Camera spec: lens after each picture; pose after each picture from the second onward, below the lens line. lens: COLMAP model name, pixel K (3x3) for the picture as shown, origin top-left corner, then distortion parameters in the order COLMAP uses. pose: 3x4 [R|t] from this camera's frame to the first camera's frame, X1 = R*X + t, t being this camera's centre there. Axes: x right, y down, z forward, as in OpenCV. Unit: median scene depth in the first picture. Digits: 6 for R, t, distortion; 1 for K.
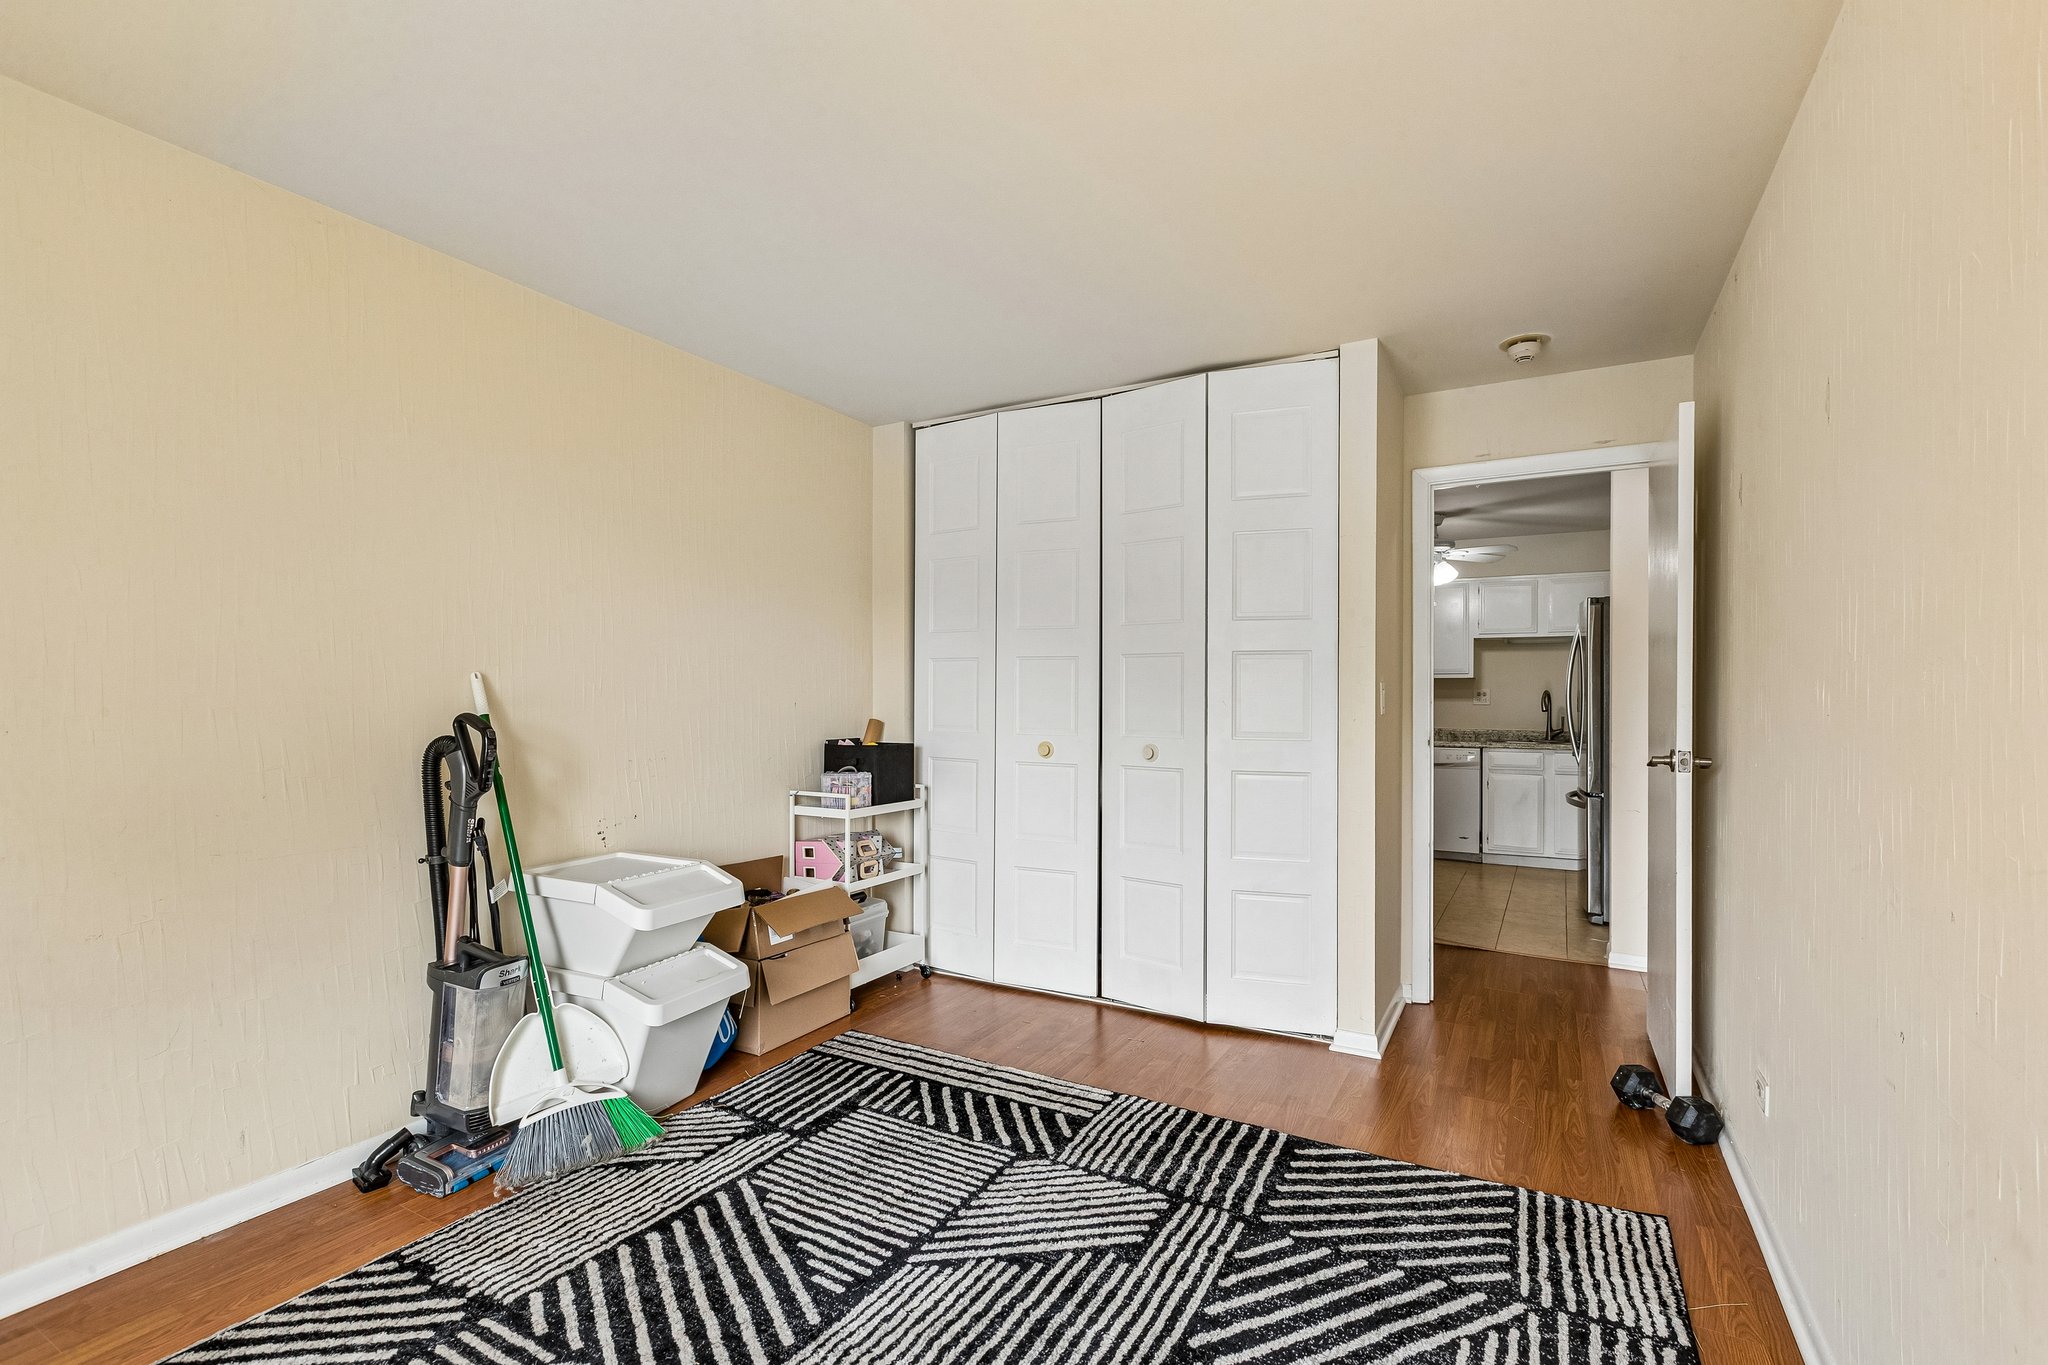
lens RADIAL K [[933.0, 0, 1017.6], [0, 933.0, 681.0], [0, 0, 1]] dist [0.000876, -0.000089]
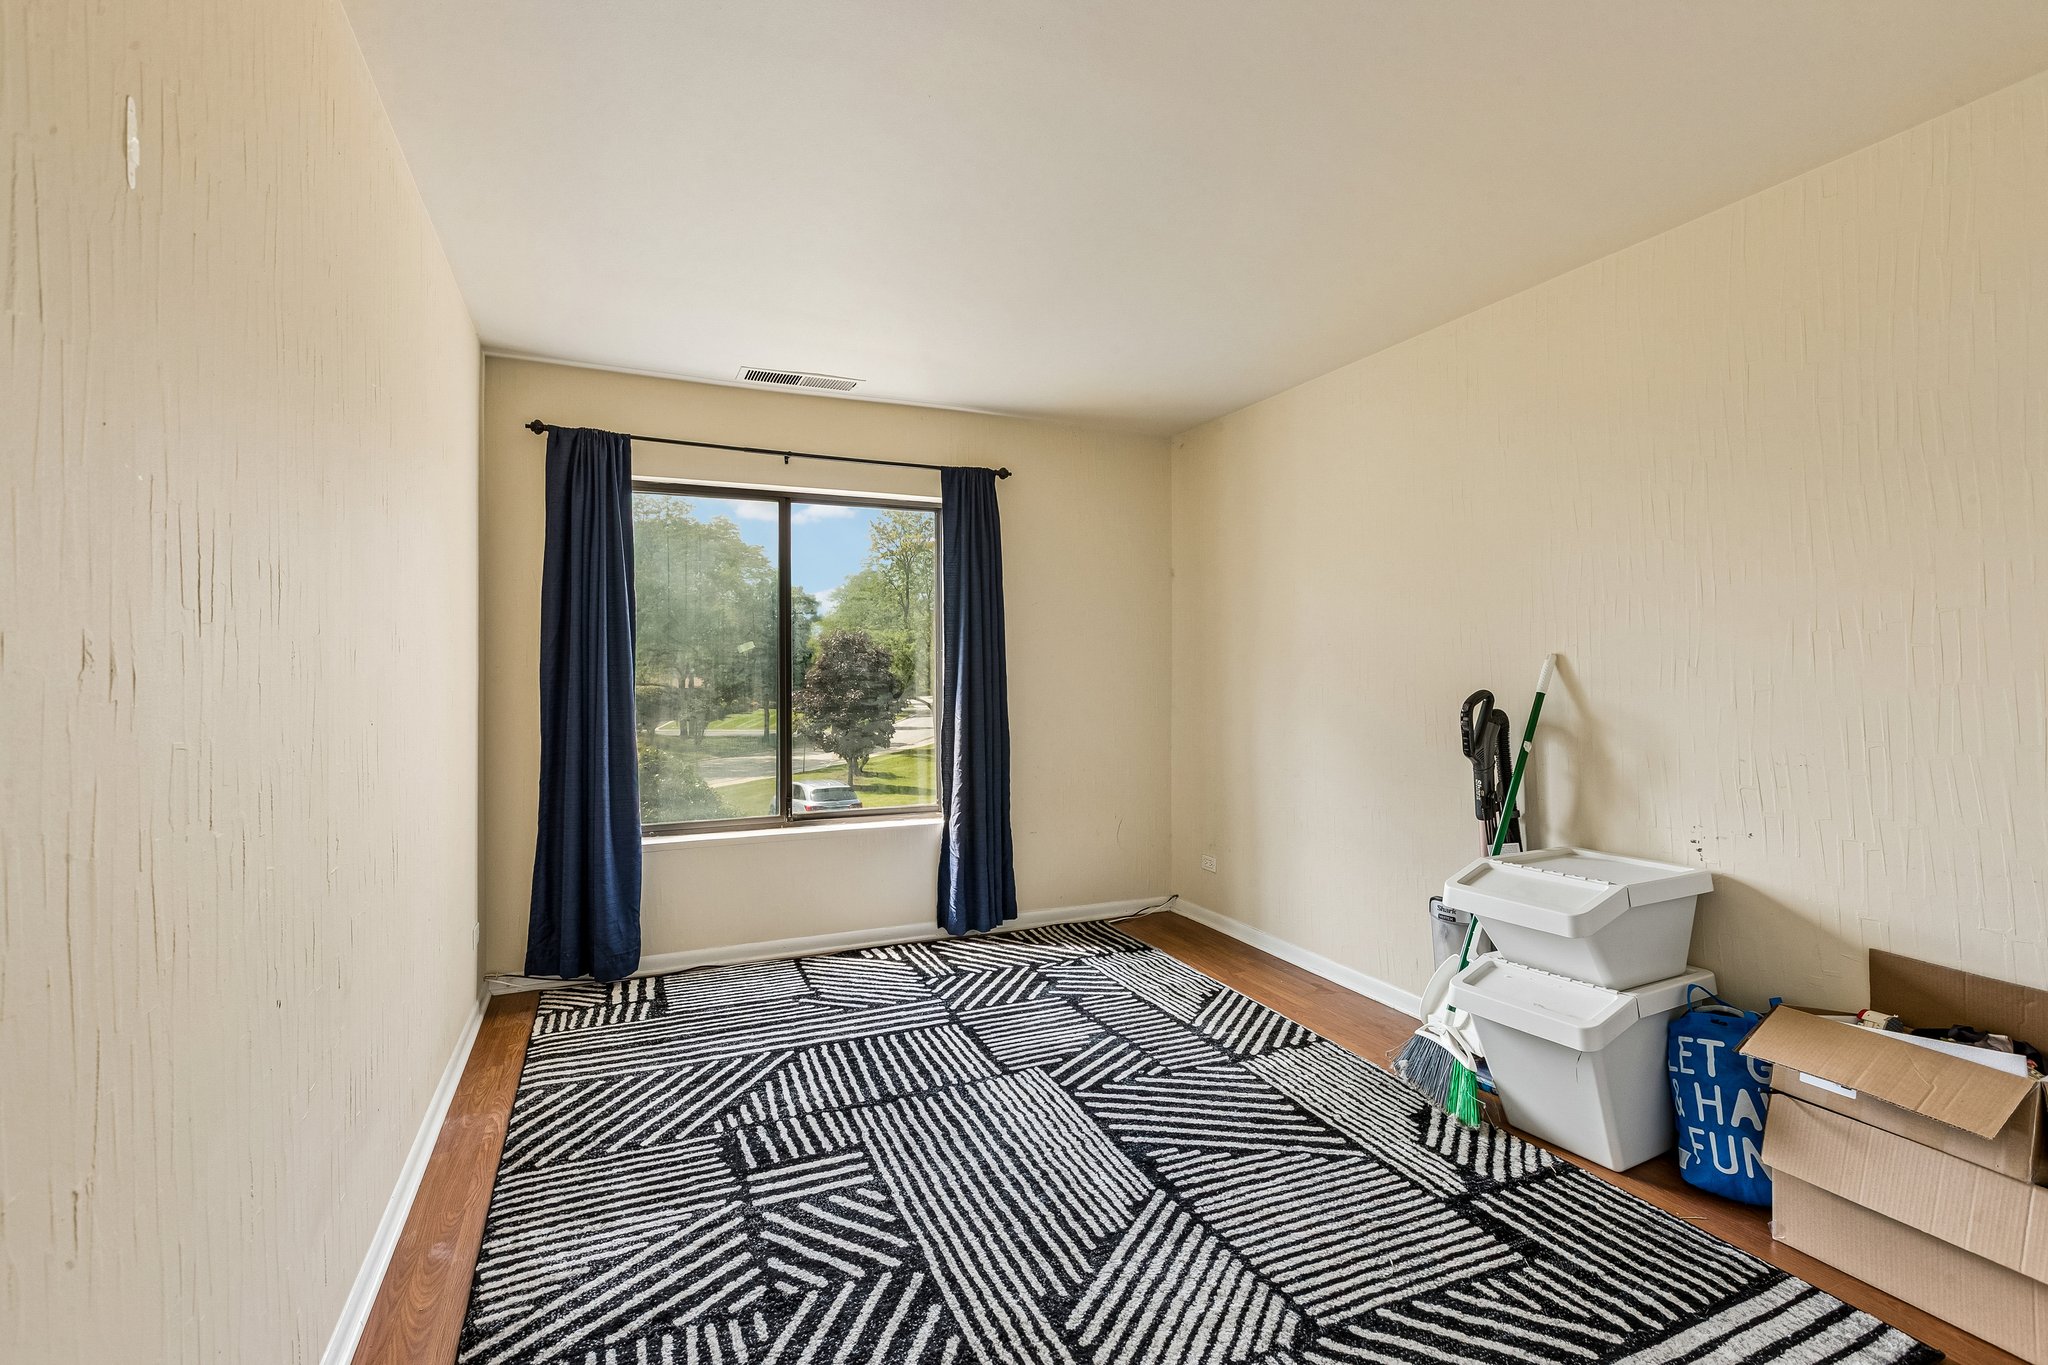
lens RADIAL K [[933.0, 0, 1017.6], [0, 933.0, 681.0], [0, 0, 1]] dist [0.000876, -0.000089]
pose [[-0.604796, 0.001994, -0.796378, 0.816449], [0.008926, 0.999951, -0.004274, 0.026949], [0.796331, -0.009693, -0.604784, 1.466563]]
